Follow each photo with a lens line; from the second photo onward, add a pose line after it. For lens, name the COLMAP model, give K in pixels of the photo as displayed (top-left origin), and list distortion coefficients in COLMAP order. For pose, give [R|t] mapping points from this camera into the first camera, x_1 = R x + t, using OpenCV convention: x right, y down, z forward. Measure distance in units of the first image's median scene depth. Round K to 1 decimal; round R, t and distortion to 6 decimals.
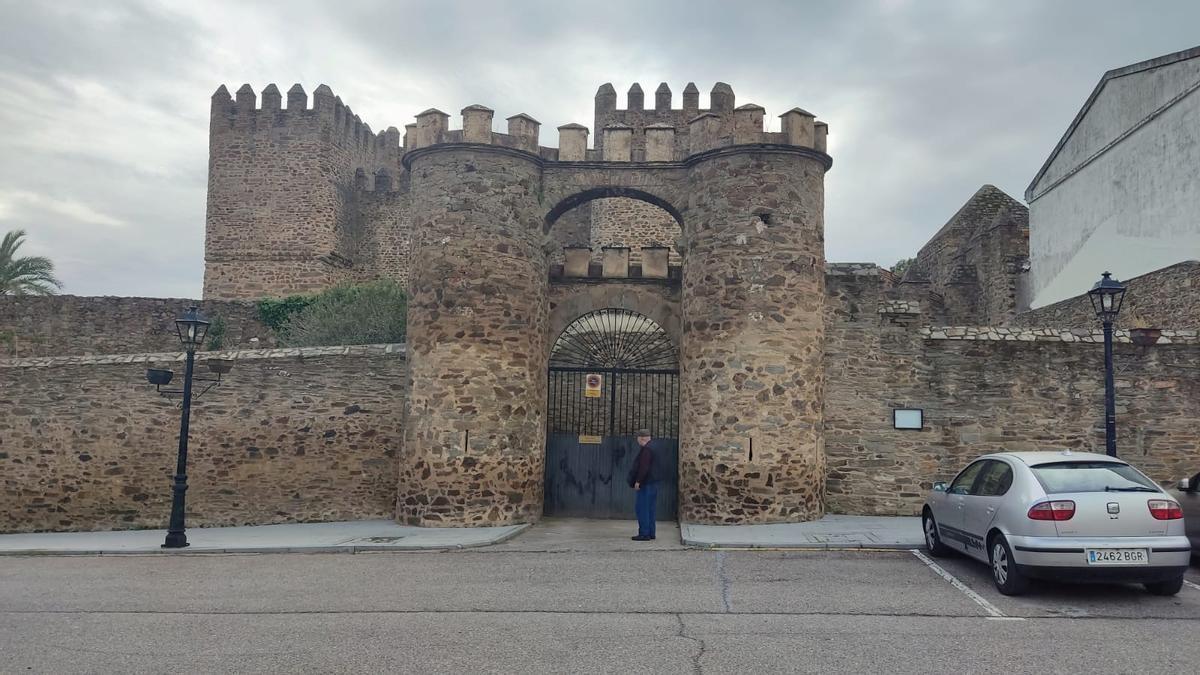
lens RADIAL K [[889.1, 0, 598.7], [0, 889.1, 347.6], [0, 0, 1]] dist [0.088018, -0.003938]
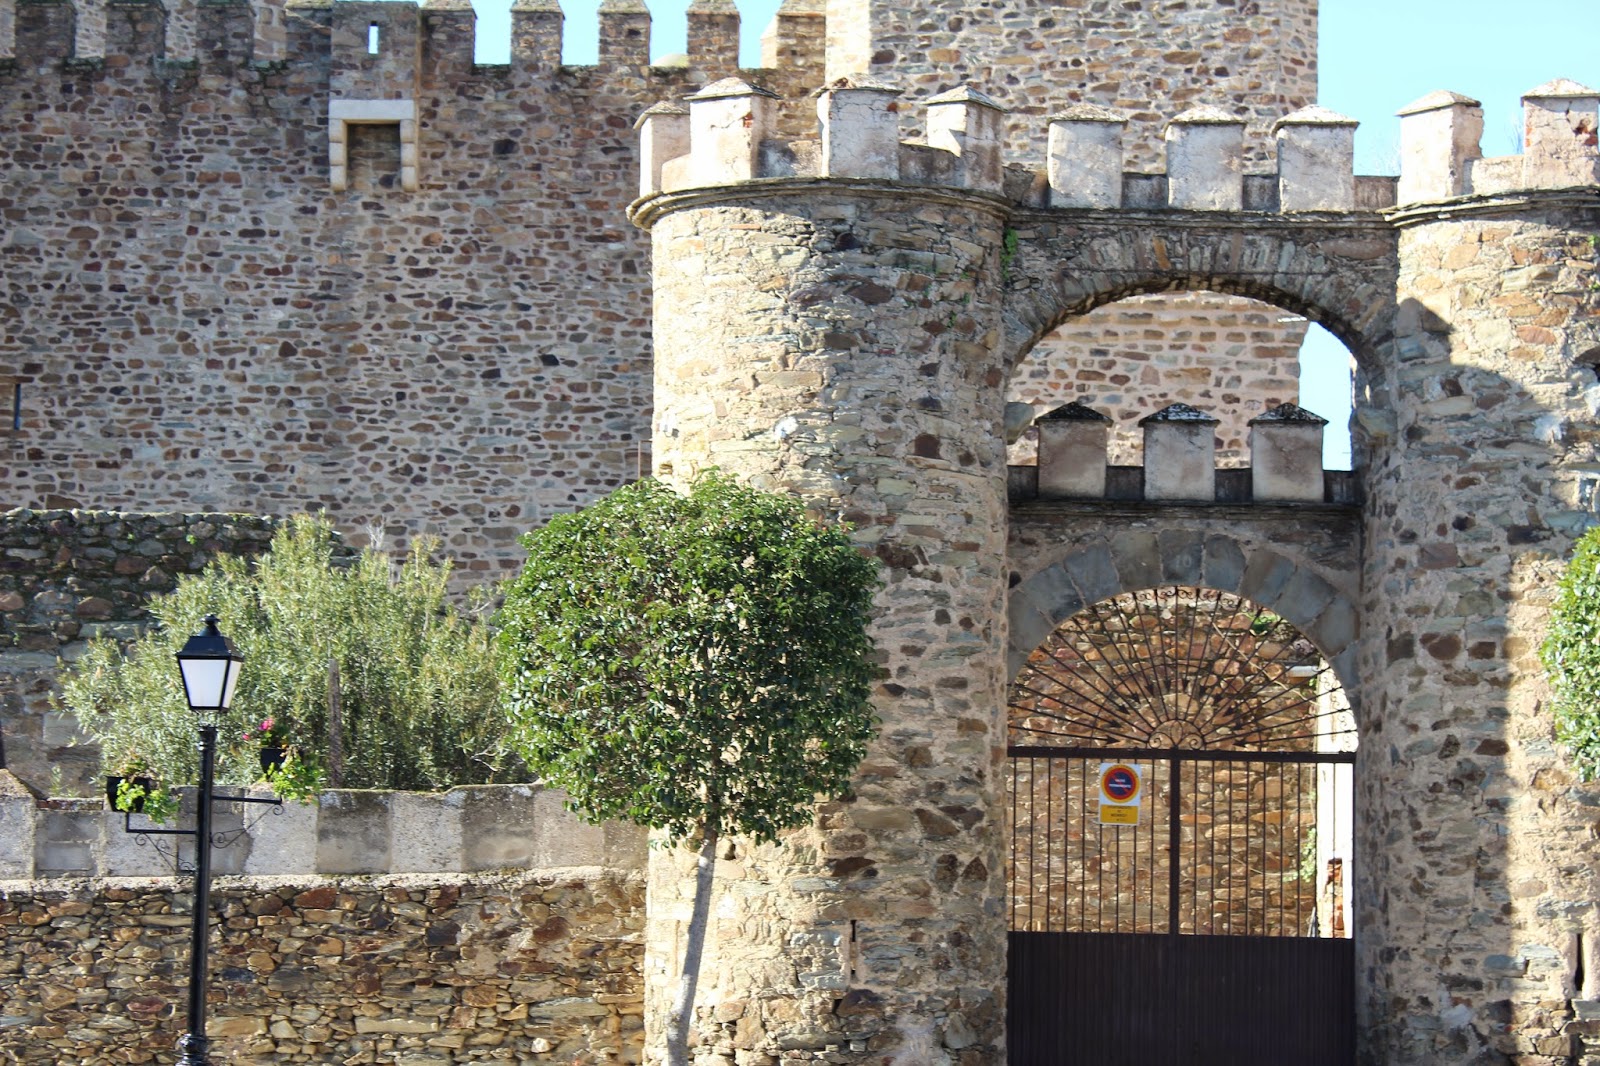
lens RADIAL K [[3857.7, 0, 814.3], [0, 3857.7, 515.5], [0, 0, 1]] dist [0.061987, 0.000000]
pose [[0.997823, -0.004523, 0.065795, -0.266297], [0.005194, 0.999936, -0.010033, -0.065114], [-0.065745, 0.010353, 0.997783, -0.656892]]
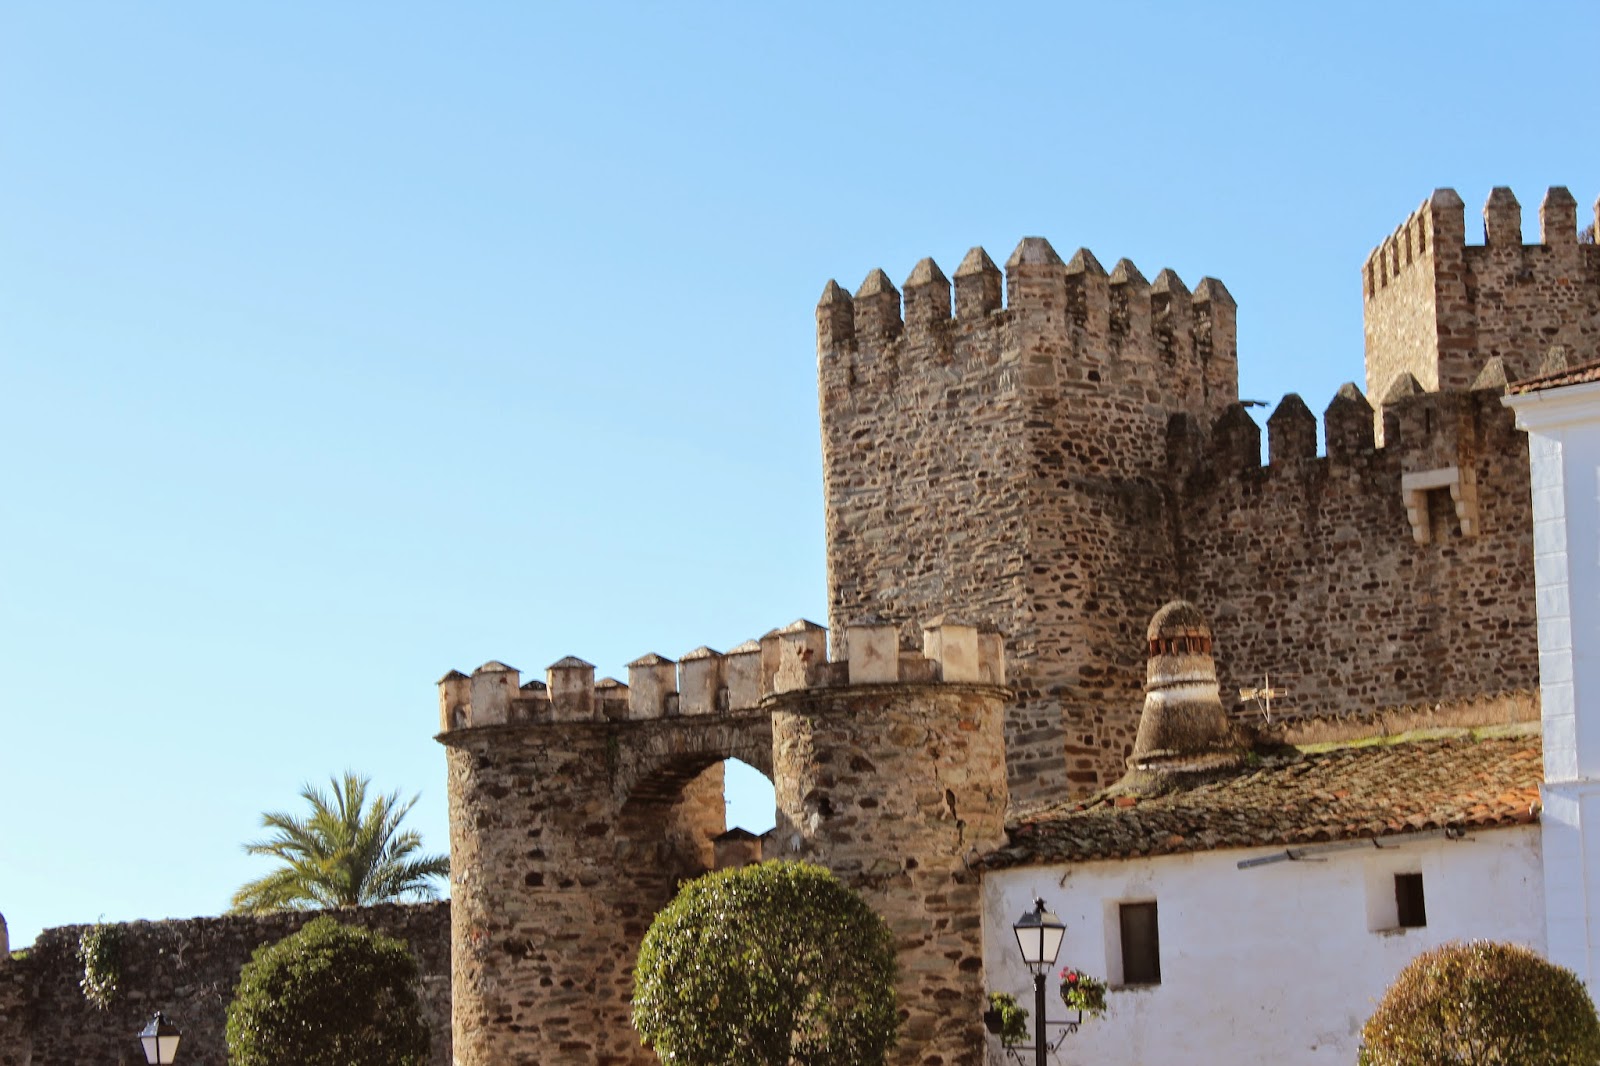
lens RADIAL K [[3857.7, 0, 787.4], [0, 3857.7, 408.8], [0, 0, 1]] dist [0.061987, 0.000000]
pose [[0.790100, -0.150871, -0.594121, 1.750043], [0.098634, 0.987899, -0.119698, -0.095234], [0.604990, 0.035973, 0.795420, -1.127292]]
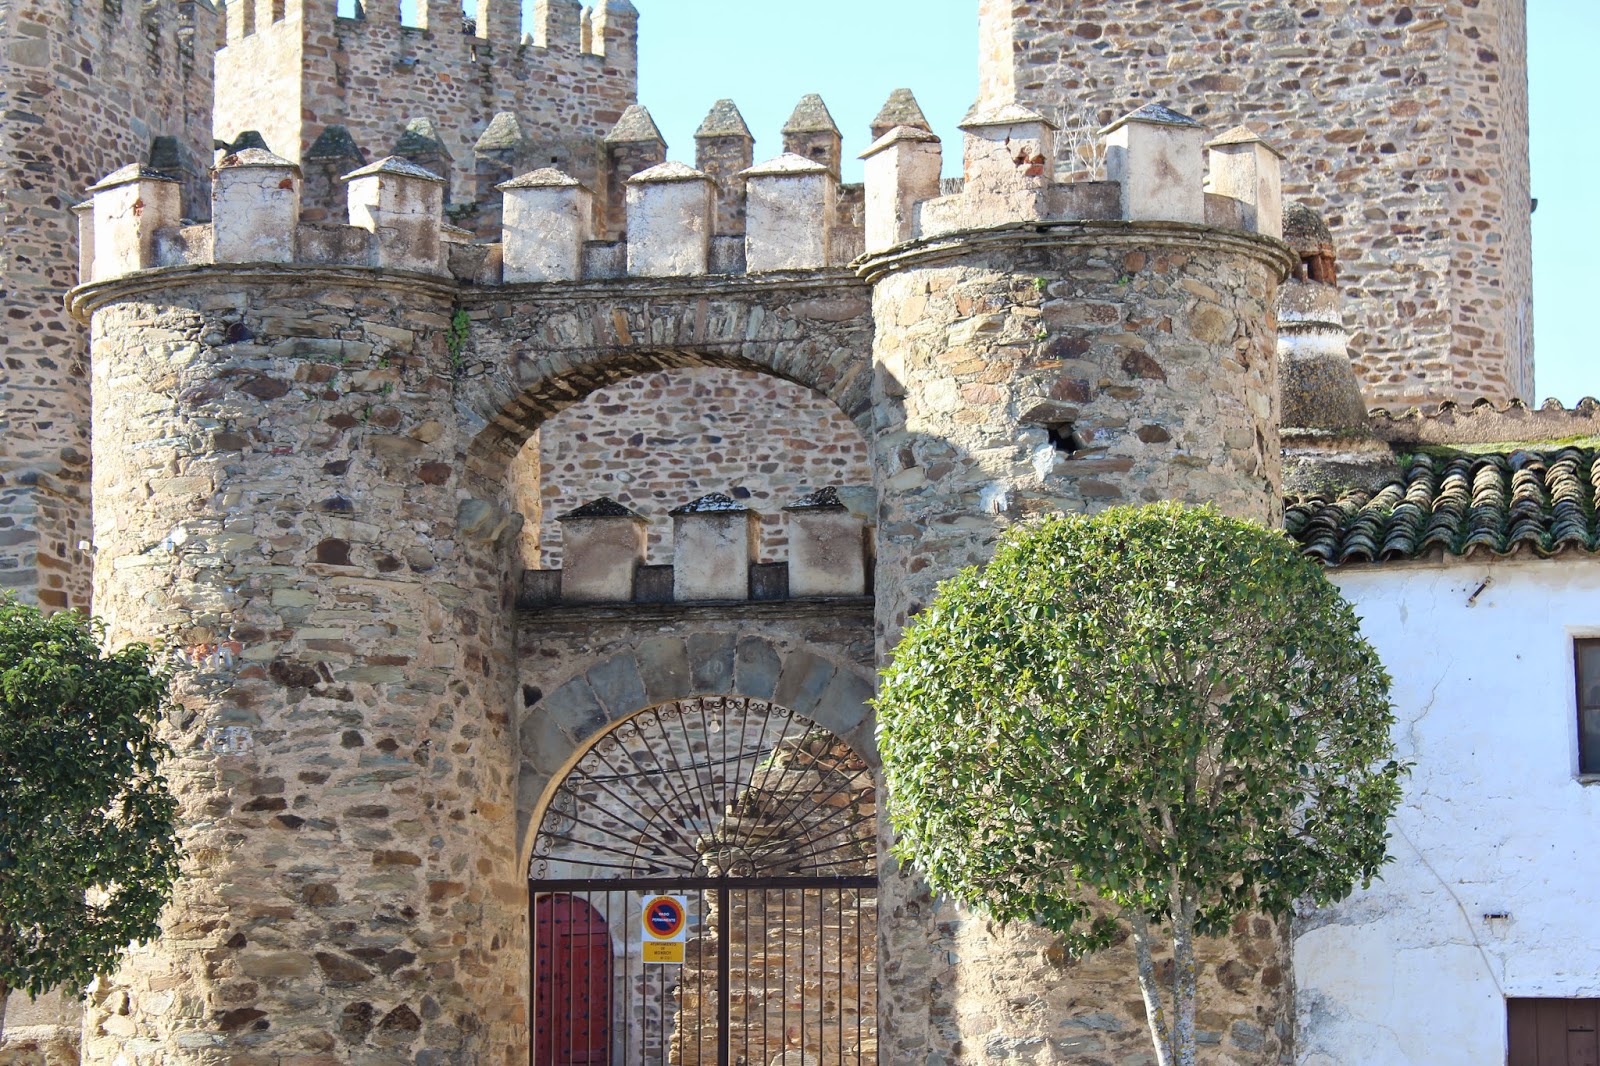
lens RADIAL K [[3857.7, 0, 834.1], [0, 3857.7, 490.2], [0, 0, 1]] dist [0.061987, 0.000000]
pose [[0.990022, -0.051601, -0.131123, 0.285818], [0.044019, 0.997223, -0.060077, -0.035919], [0.133859, 0.053705, 0.989544, -0.474038]]
